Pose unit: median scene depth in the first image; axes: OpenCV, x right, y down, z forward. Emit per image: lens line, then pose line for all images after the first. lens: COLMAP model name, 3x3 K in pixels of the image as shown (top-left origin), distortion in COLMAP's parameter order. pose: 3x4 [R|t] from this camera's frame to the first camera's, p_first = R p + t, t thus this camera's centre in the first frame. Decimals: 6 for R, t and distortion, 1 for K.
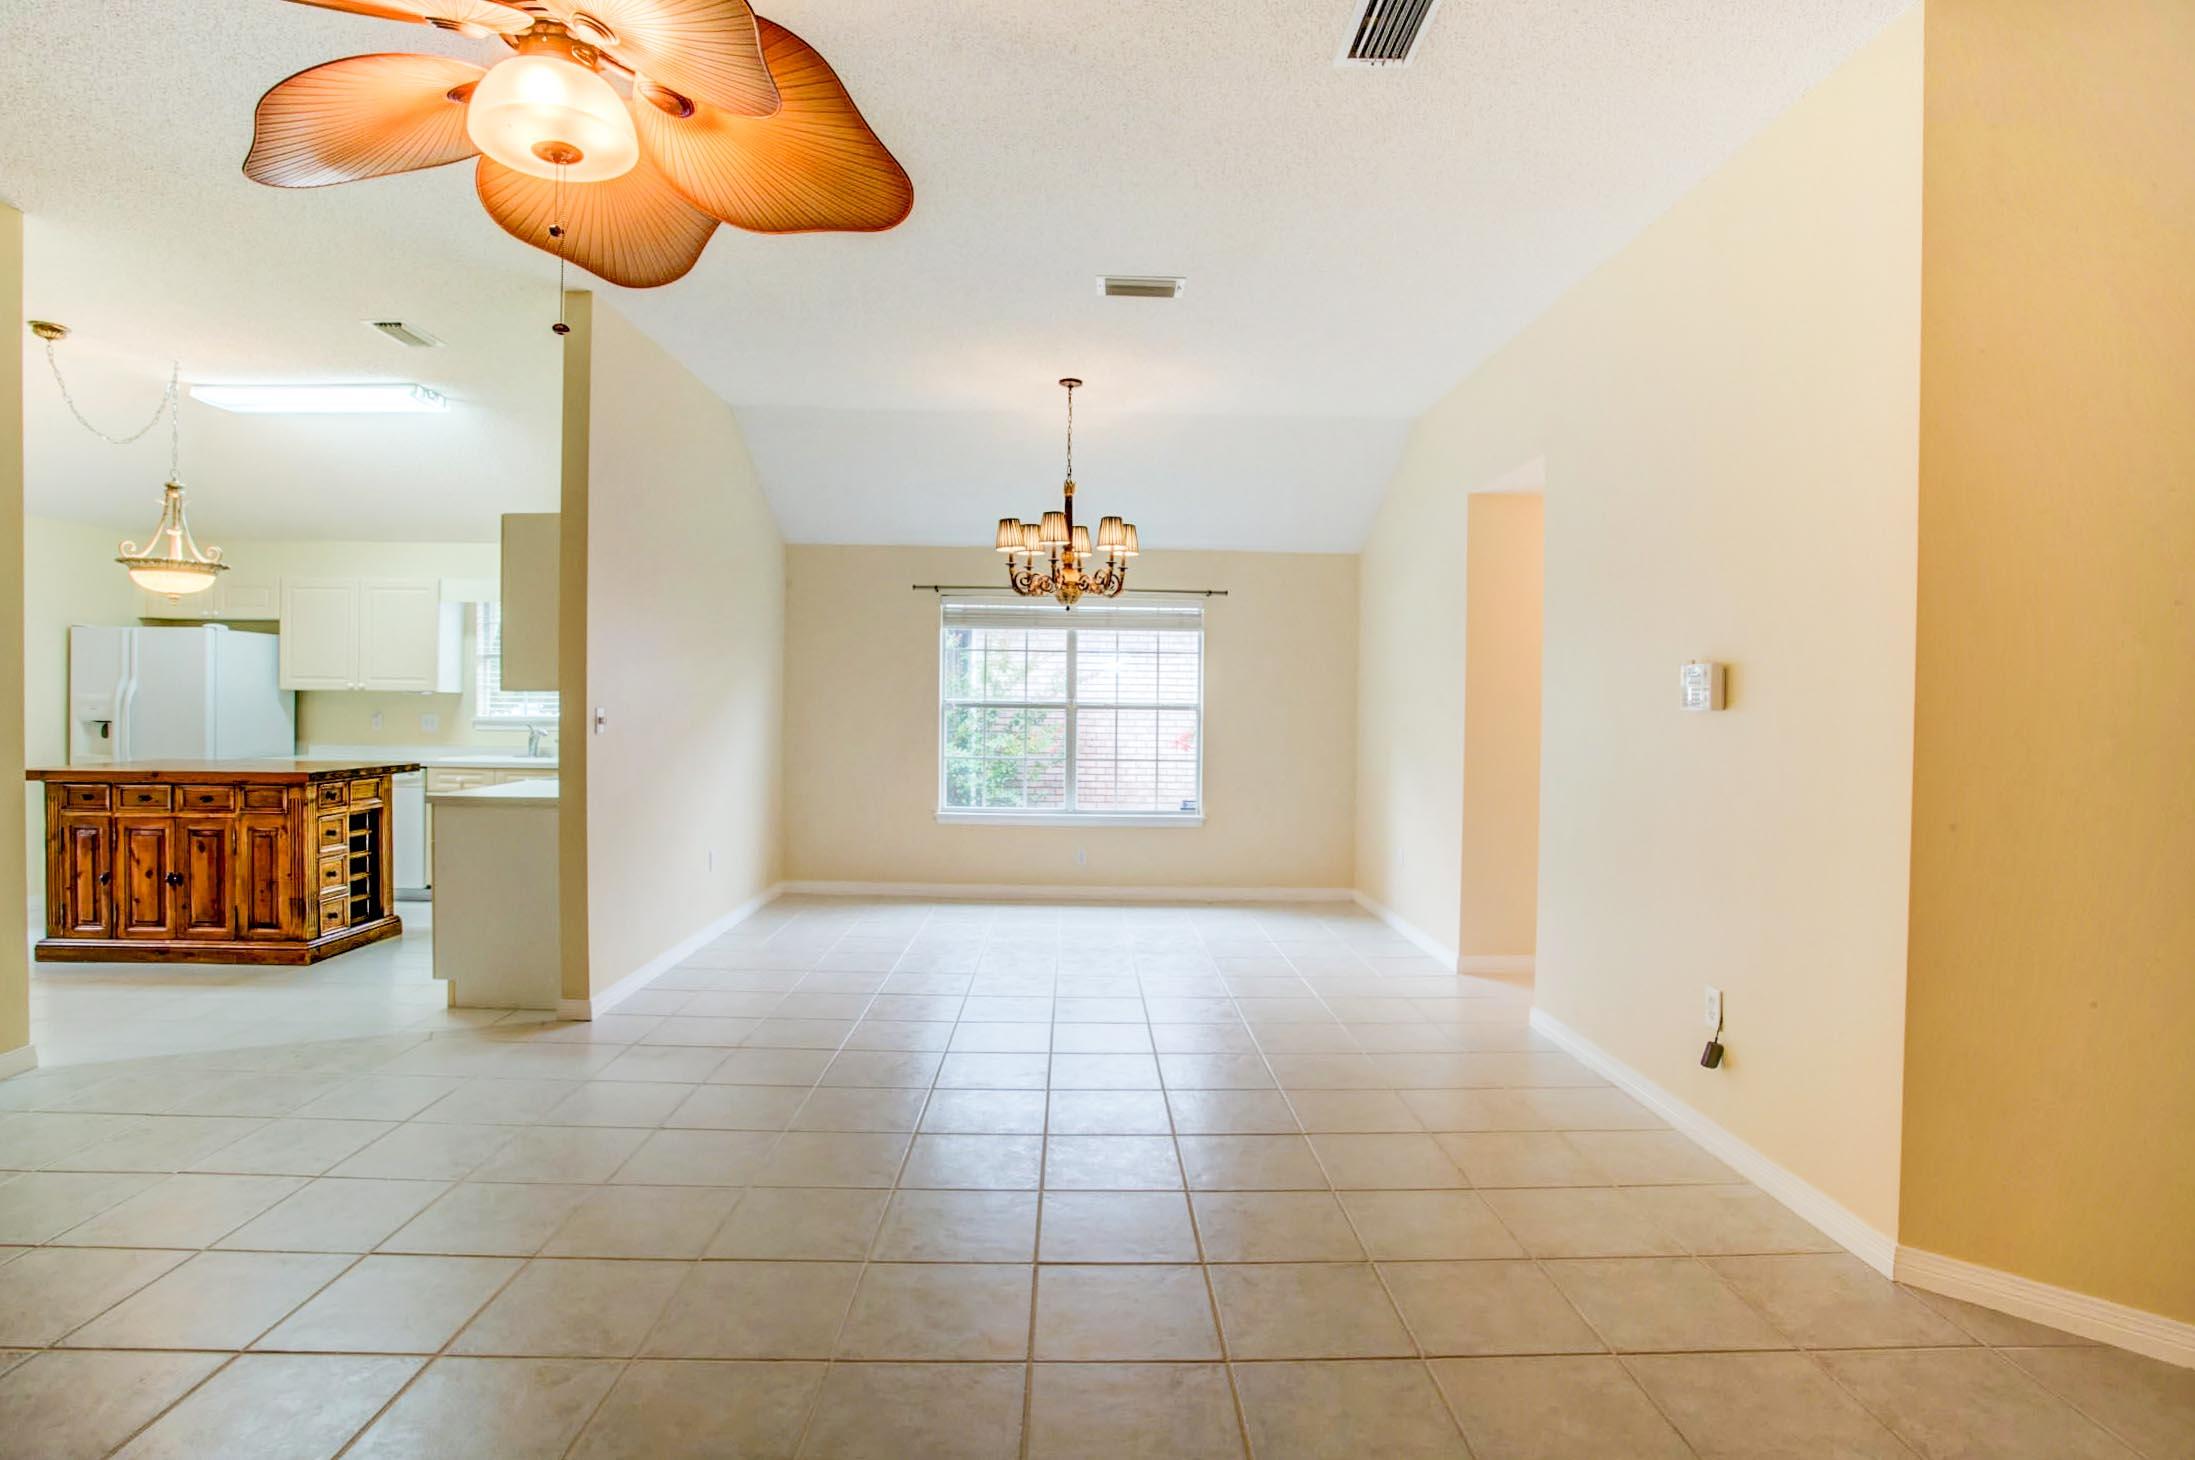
lens RADIAL K [[1091.7, 0, 1097.5], [0, 1091.7, 730.0], [0, 0, 1]] dist [-0.097929, 0.033566]
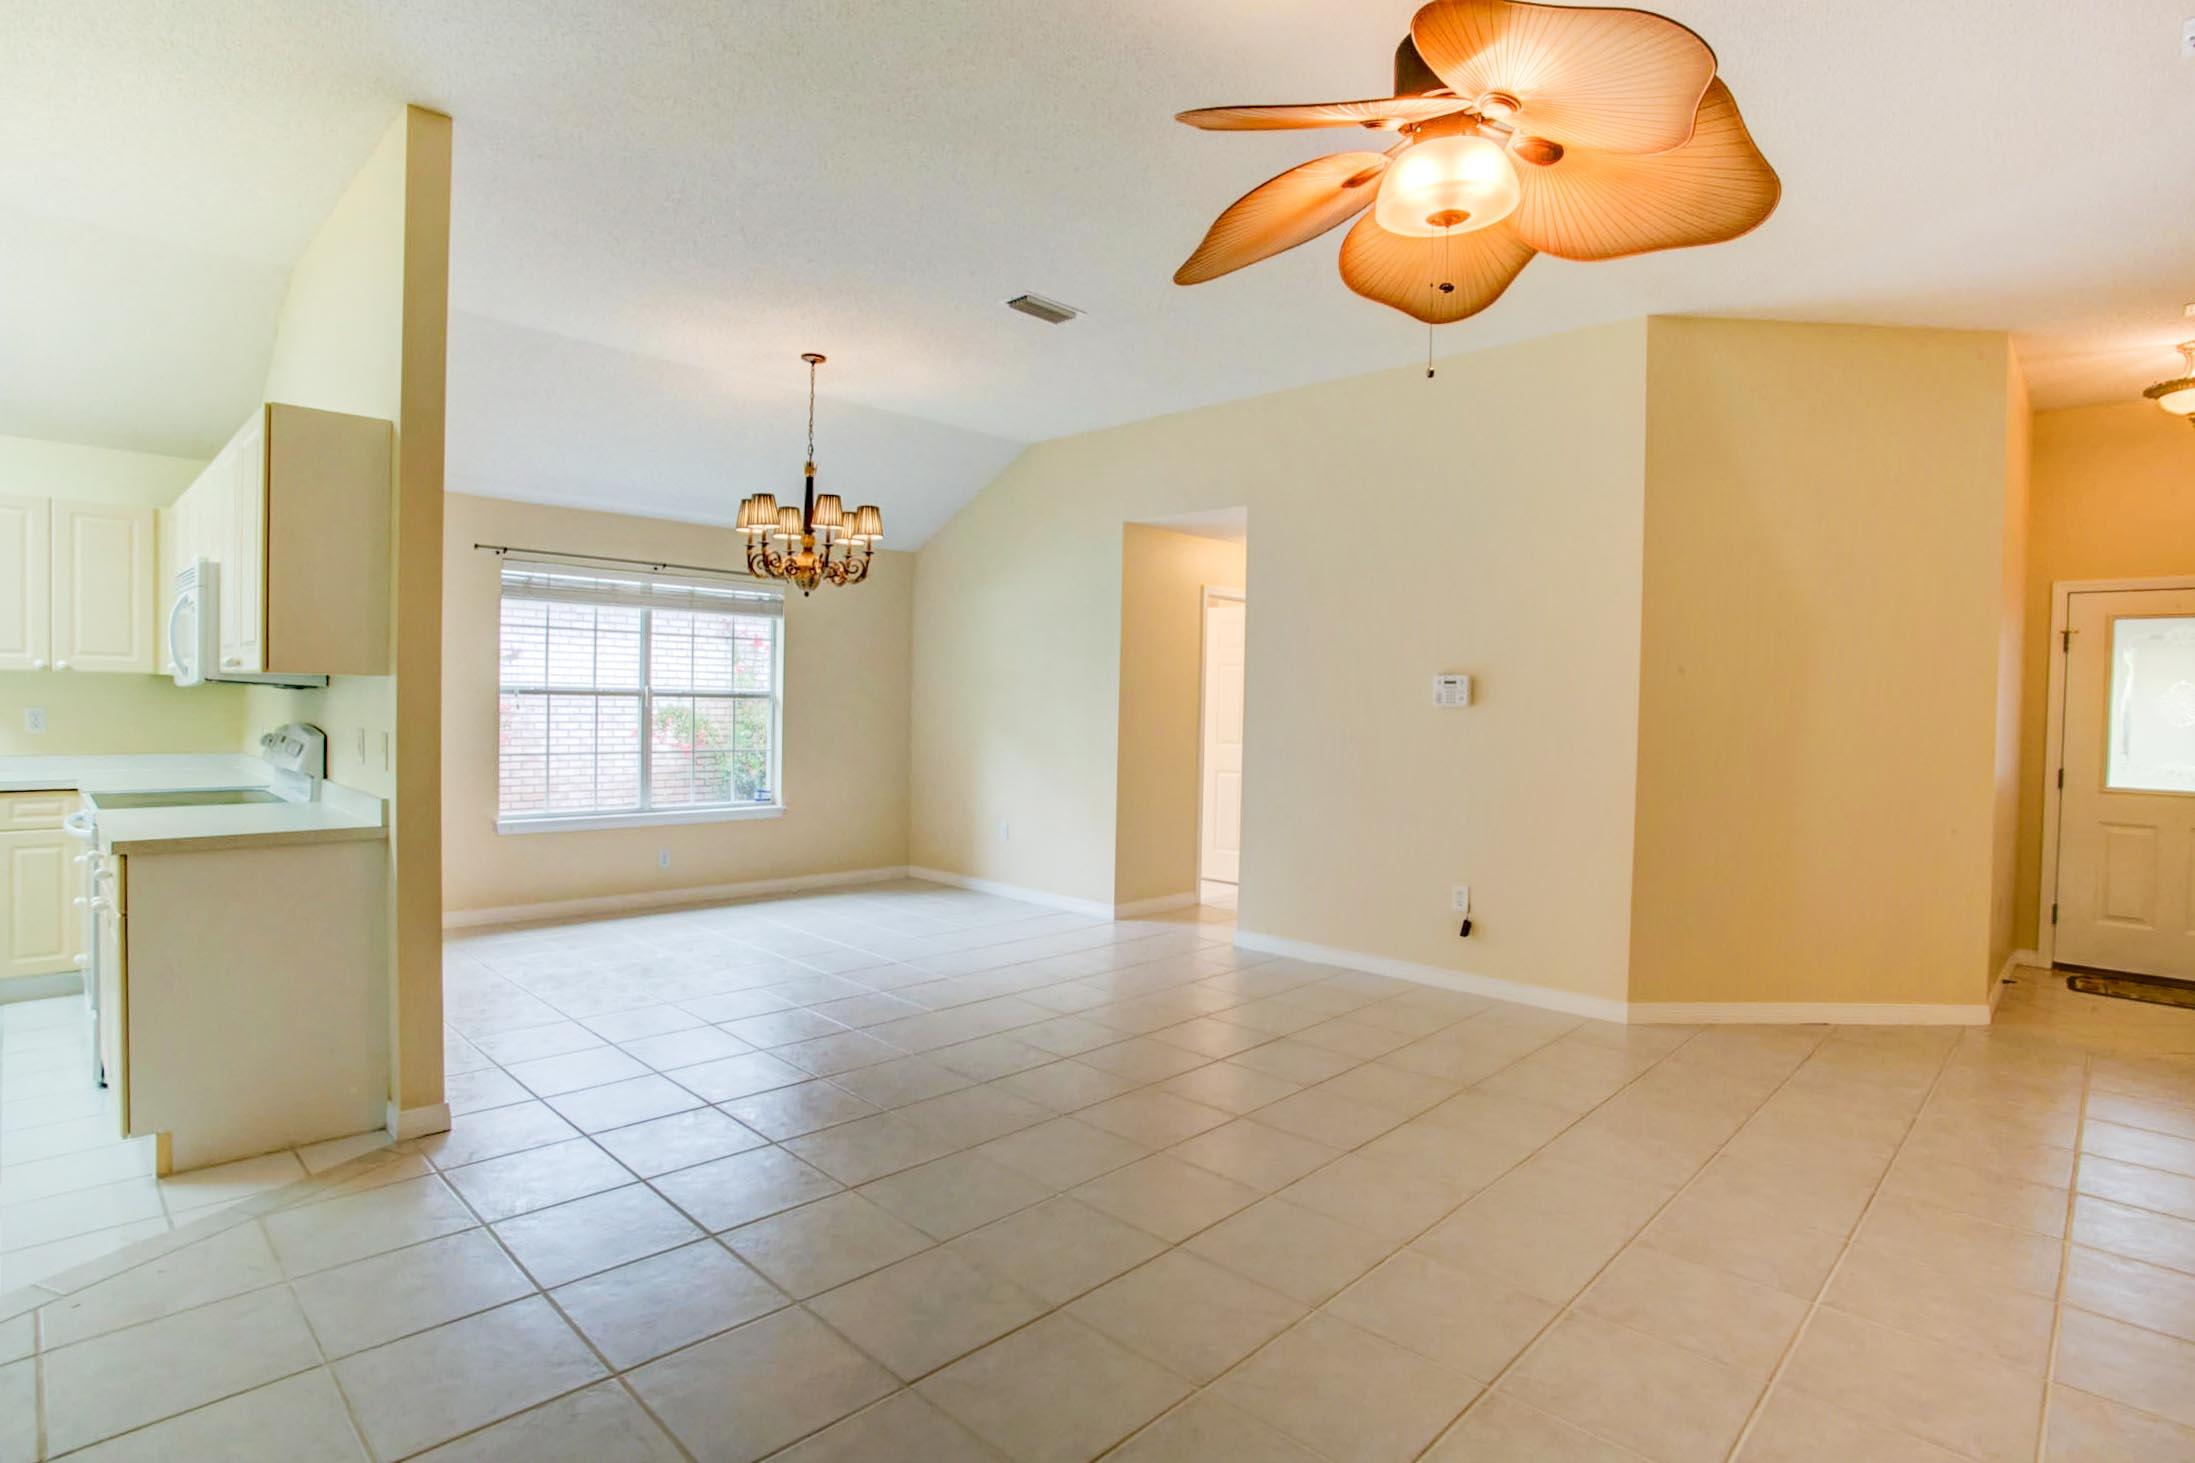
lens RADIAL K [[1091.7, 0, 1097.5], [0, 1091.7, 731.5], [0, 0, 1]] dist [-0.097929, 0.033566]
pose [[0.717540, -0.019189, 0.696253, -0.561271], [0.006362, 0.999759, 0.020996, -0.010274], [-0.696488, -0.010636, 0.717490, 0.154708]]
